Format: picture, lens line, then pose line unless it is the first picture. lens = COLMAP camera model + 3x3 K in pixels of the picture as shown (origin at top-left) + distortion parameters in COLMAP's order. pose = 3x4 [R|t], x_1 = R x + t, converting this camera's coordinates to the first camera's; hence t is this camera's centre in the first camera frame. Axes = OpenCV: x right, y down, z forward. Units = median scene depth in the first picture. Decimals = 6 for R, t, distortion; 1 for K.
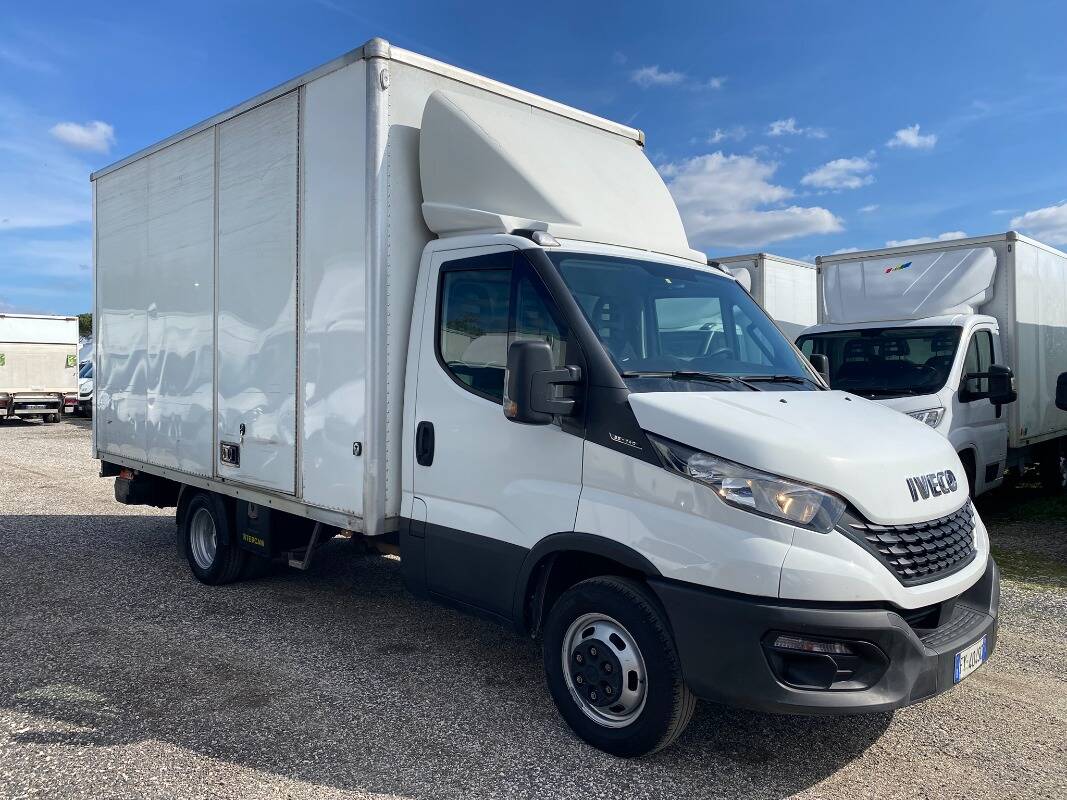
lens RADIAL K [[820.4, 0, 546.2], [0, 820.4, 370.1], [0, 0, 1]] dist [0.003308, 0.003296]
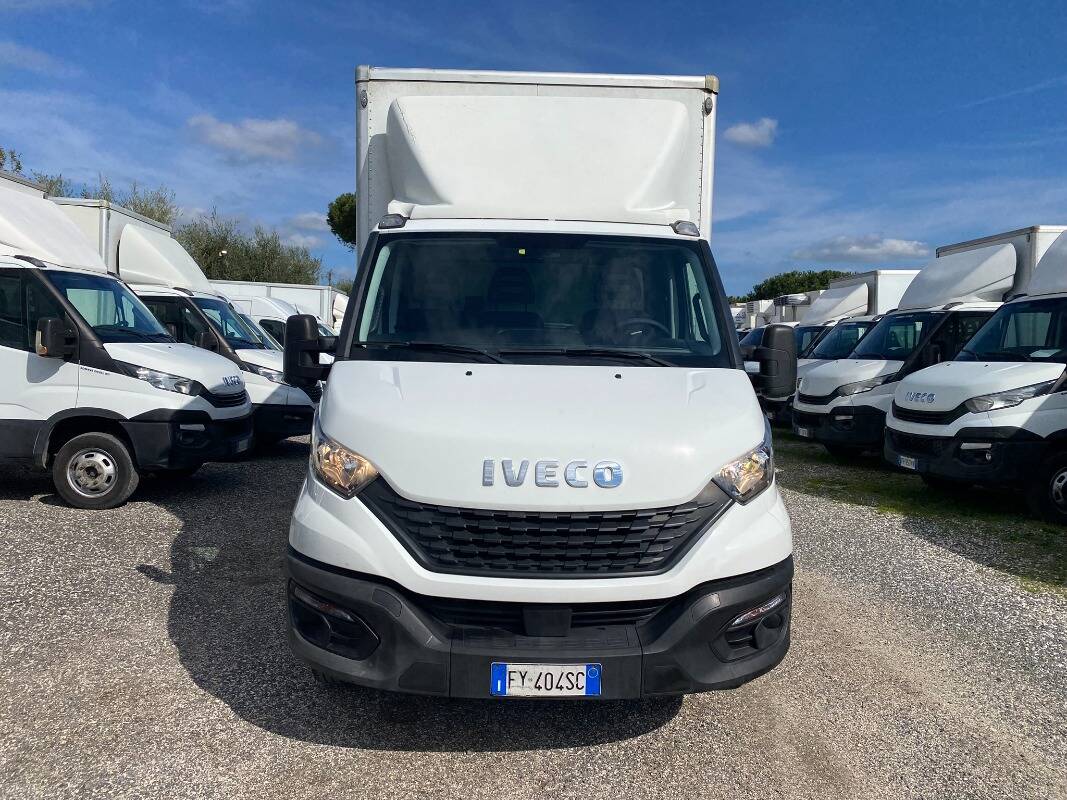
lens RADIAL K [[820.4, 0, 546.2], [0, 820.4, 370.1], [0, 0, 1]] dist [0.003308, 0.003296]
pose [[0.737618, 0.028621, -0.674612, 1.033608], [-0.012214, 0.999503, 0.029050, 0.006509], [0.675108, -0.013188, 0.737601, 0.363112]]
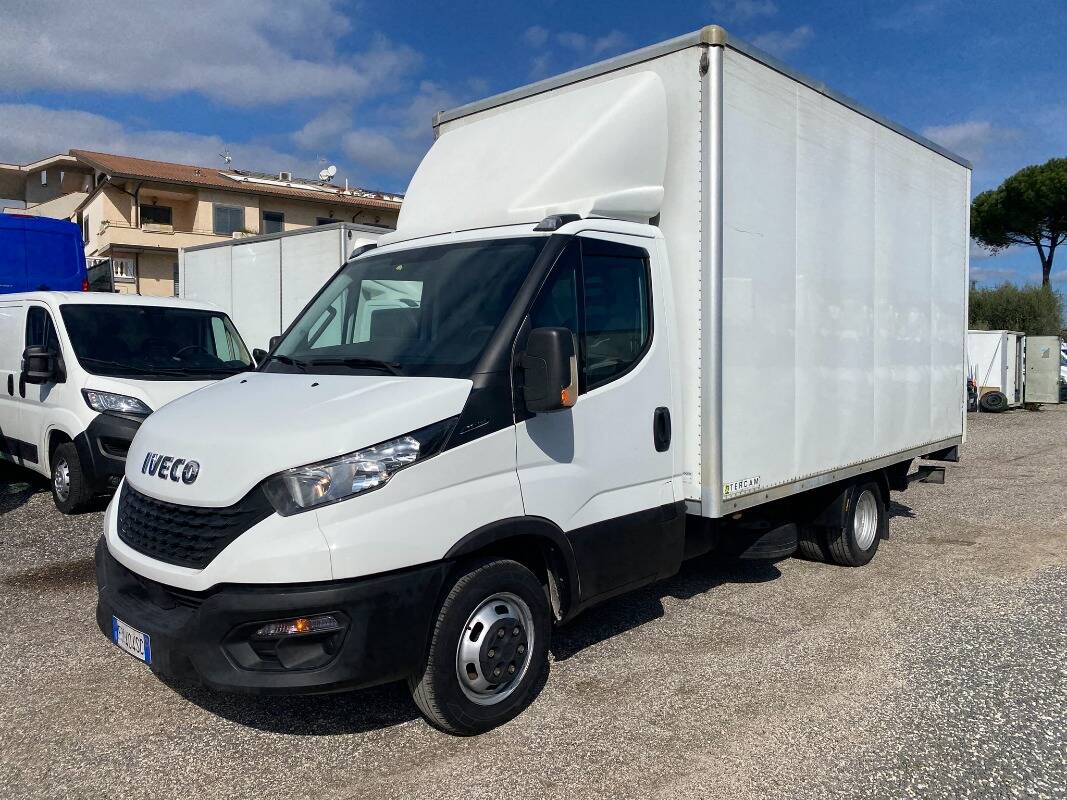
lens RADIAL K [[807.3, 0, 533.5], [0, 807.3, 400.0], [0, 0, 1]] dist [0.006069, 0.001769]
pose [[0.063528, 0.043515, -0.997031, 1.447507], [-0.005430, 0.999049, 0.043257, 0.015871], [0.997965, 0.002666, 0.063704, 1.368099]]
